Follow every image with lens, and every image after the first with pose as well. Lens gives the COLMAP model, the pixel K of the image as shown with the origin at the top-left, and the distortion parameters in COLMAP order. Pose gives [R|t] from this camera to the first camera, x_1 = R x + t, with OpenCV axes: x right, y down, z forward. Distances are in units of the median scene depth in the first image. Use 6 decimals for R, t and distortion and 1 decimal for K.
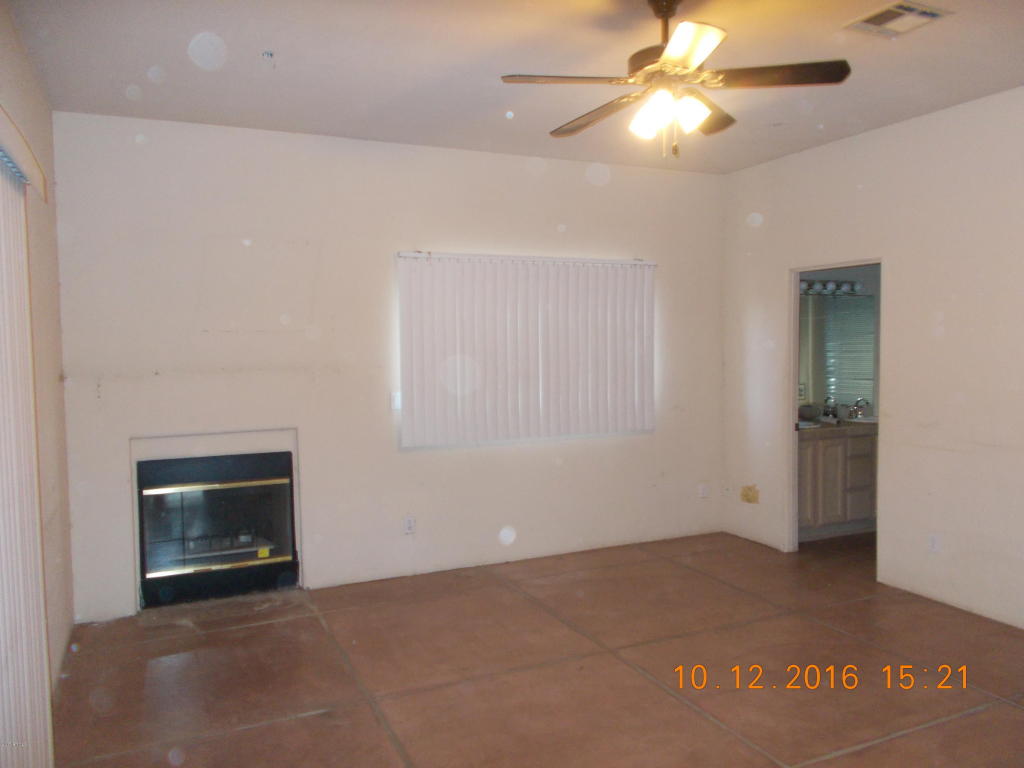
lens RADIAL K [[777.2, 0, 506.3], [0, 777.2, 386.0], [0, 0, 1]] dist [-0.006414, -0.003659]
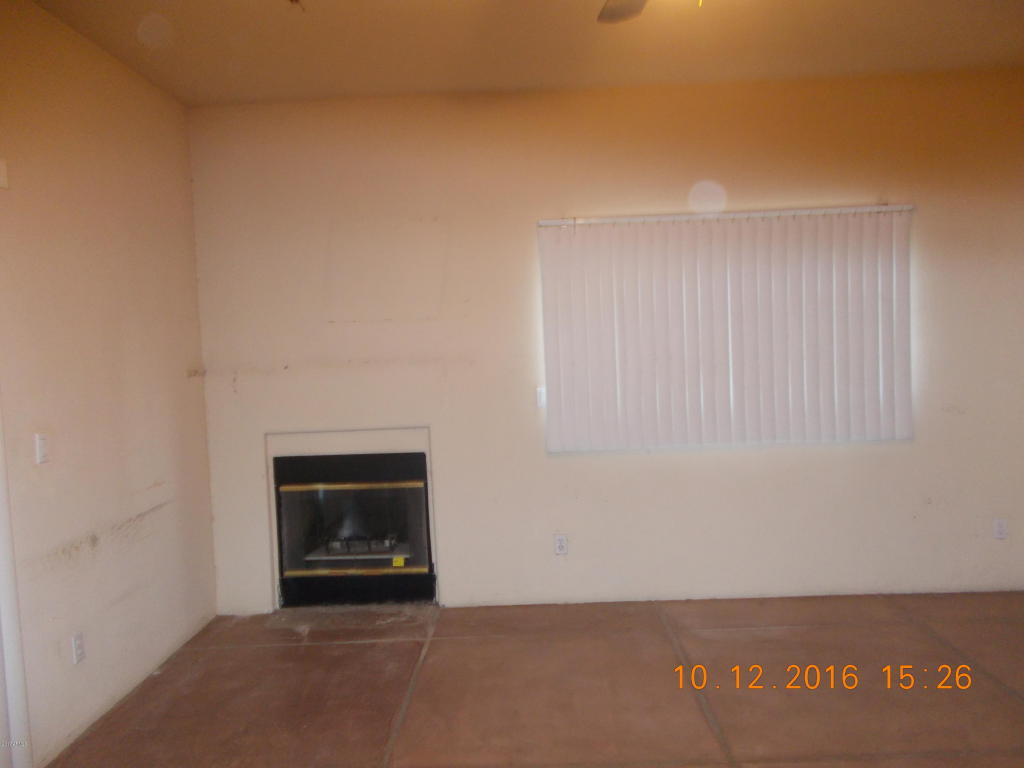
lens RADIAL K [[777.2, 0, 516.2], [0, 777.2, 381.4], [0, 0, 1]] dist [-0.006414, -0.003659]
pose [[0.898881, 0.001886, -0.438188, 0.214451], [0.003319, 0.999933, 0.011112, -0.007723], [0.438180, -0.011443, 0.898815, 0.236287]]
